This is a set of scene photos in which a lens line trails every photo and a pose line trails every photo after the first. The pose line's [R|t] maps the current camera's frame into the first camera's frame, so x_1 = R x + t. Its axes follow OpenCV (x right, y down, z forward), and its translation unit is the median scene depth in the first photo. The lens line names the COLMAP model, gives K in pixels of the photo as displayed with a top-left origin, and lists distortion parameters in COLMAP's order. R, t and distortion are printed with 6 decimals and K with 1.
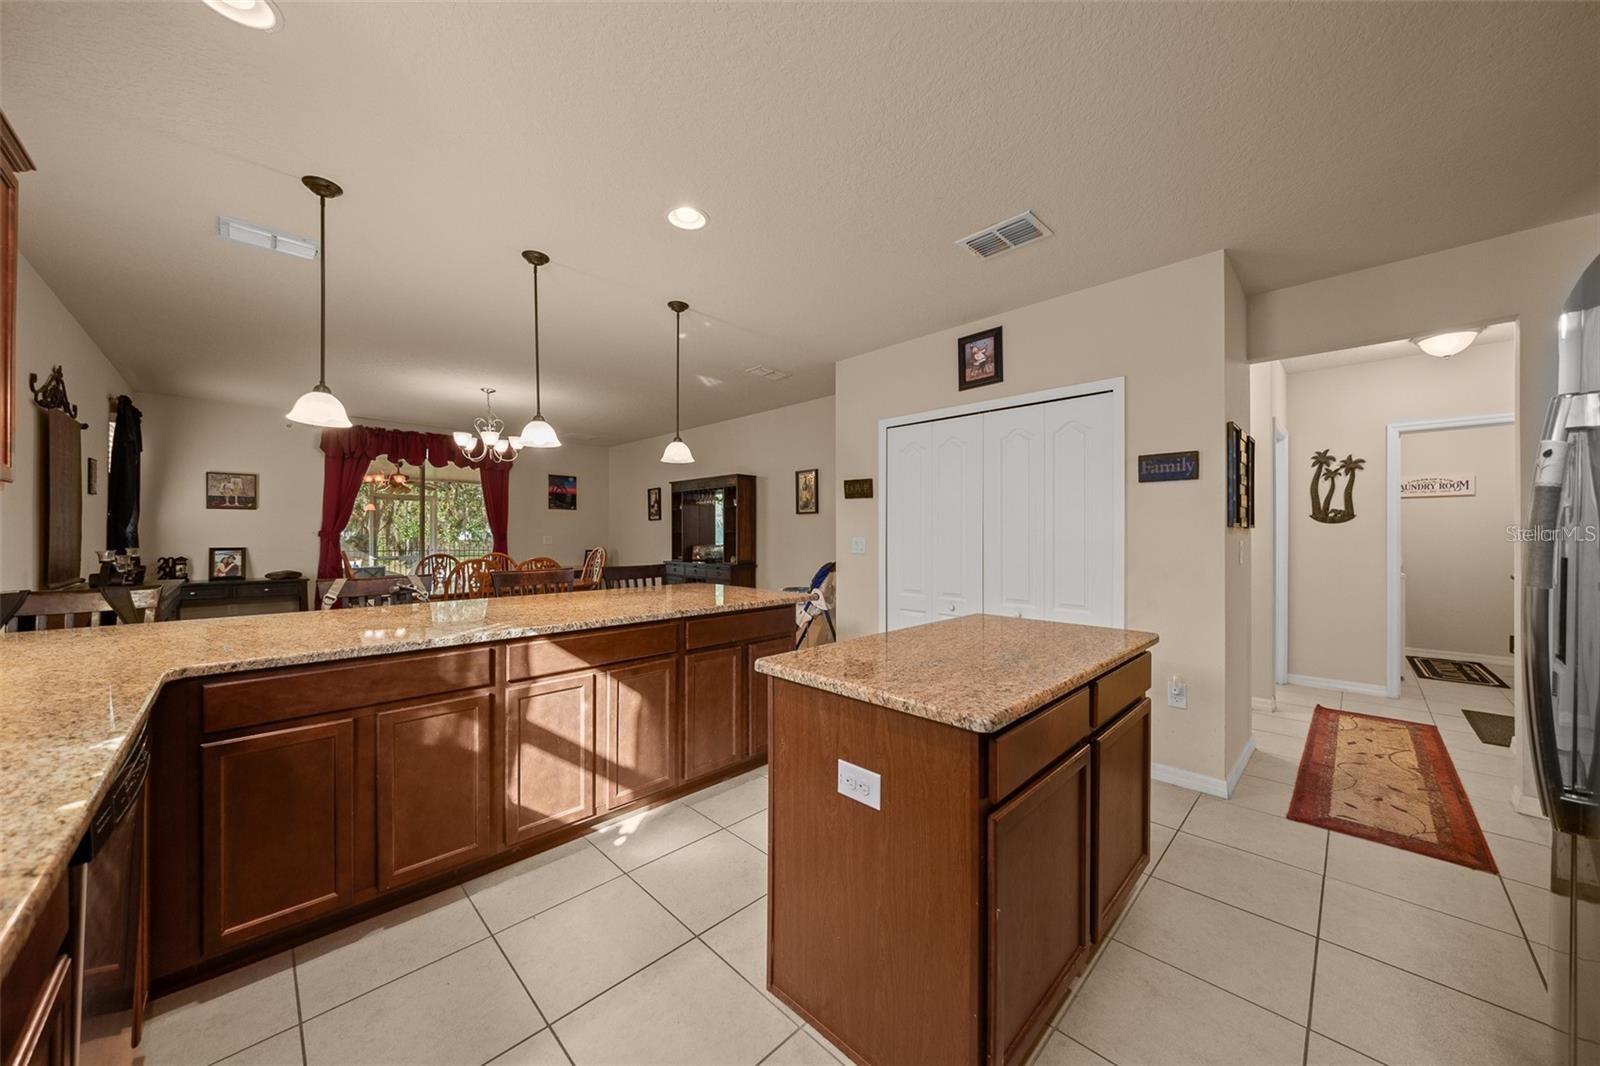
lens RADIAL K [[565.8, 0, 800.0], [0, 565.8, 533.0], [0, 0, 1]] dist [-0.029921, 0.009455]
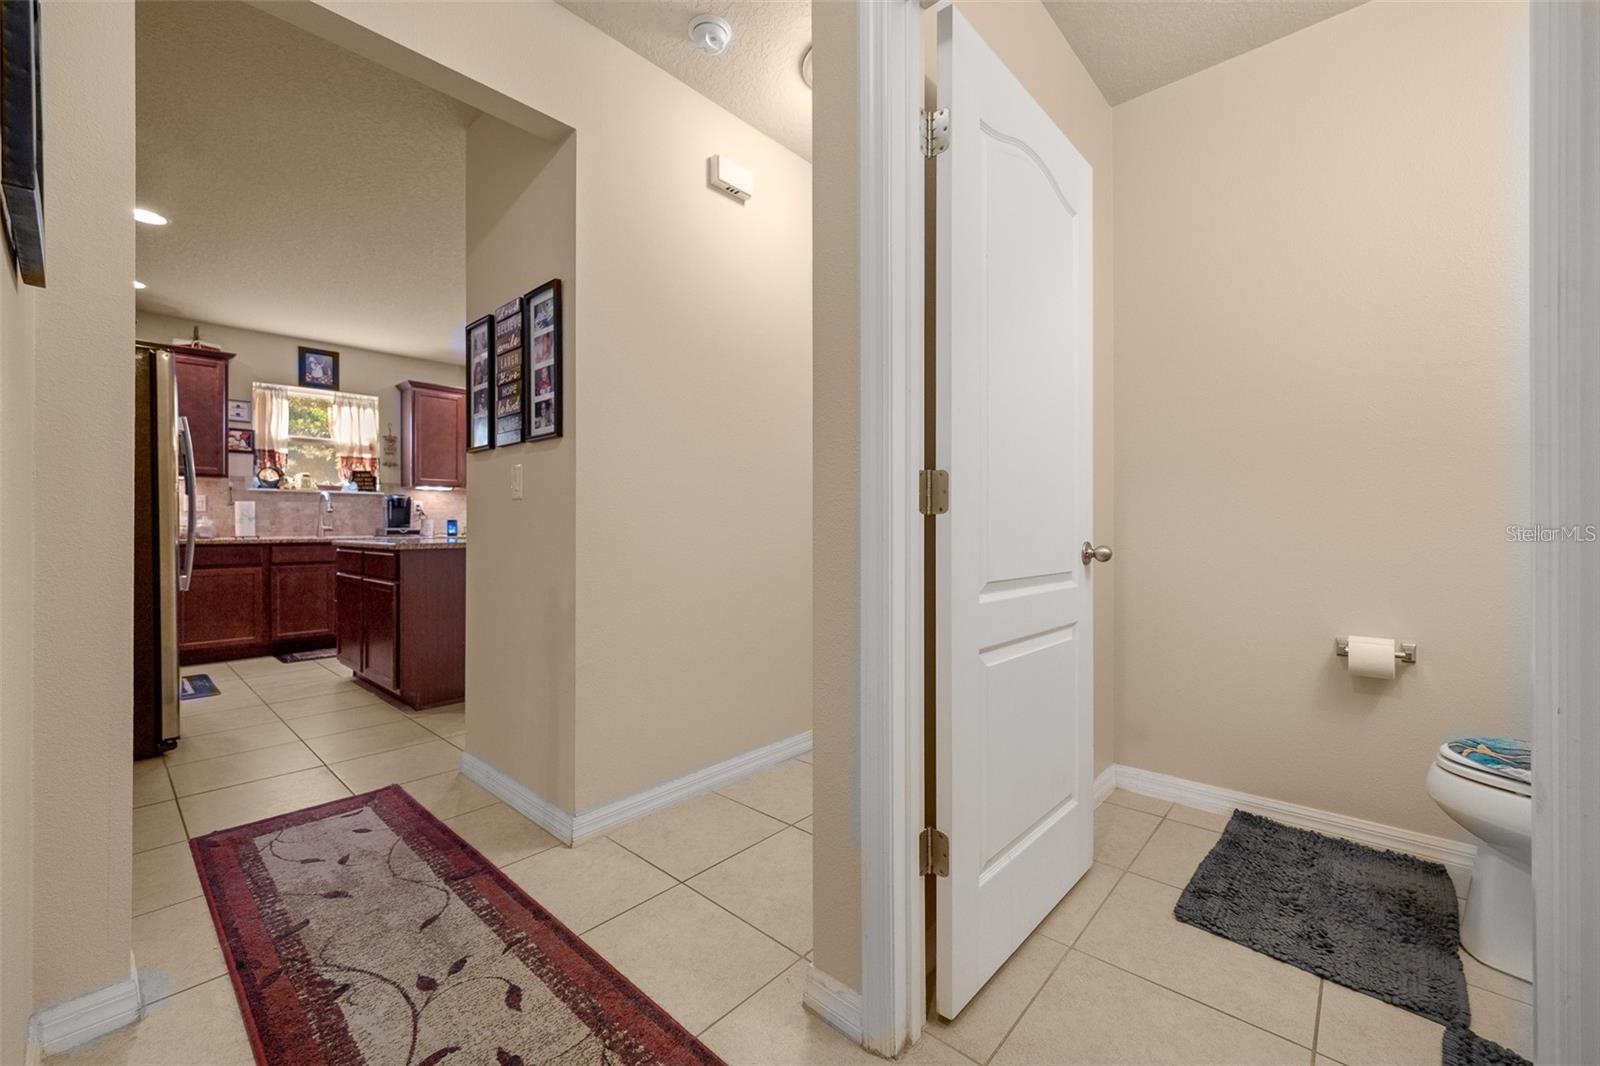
lens RADIAL K [[641.5, 0, 791.7], [0, 641.5, 529.6], [0, 0, 1]] dist [0.000755, 0.000072]
pose [[0.049204, 0.005024, -0.998776, 1.049714], [0.006108, 0.999967, 0.005330, 0.058651], [0.998770, -0.006363, 0.049172, 0.860246]]
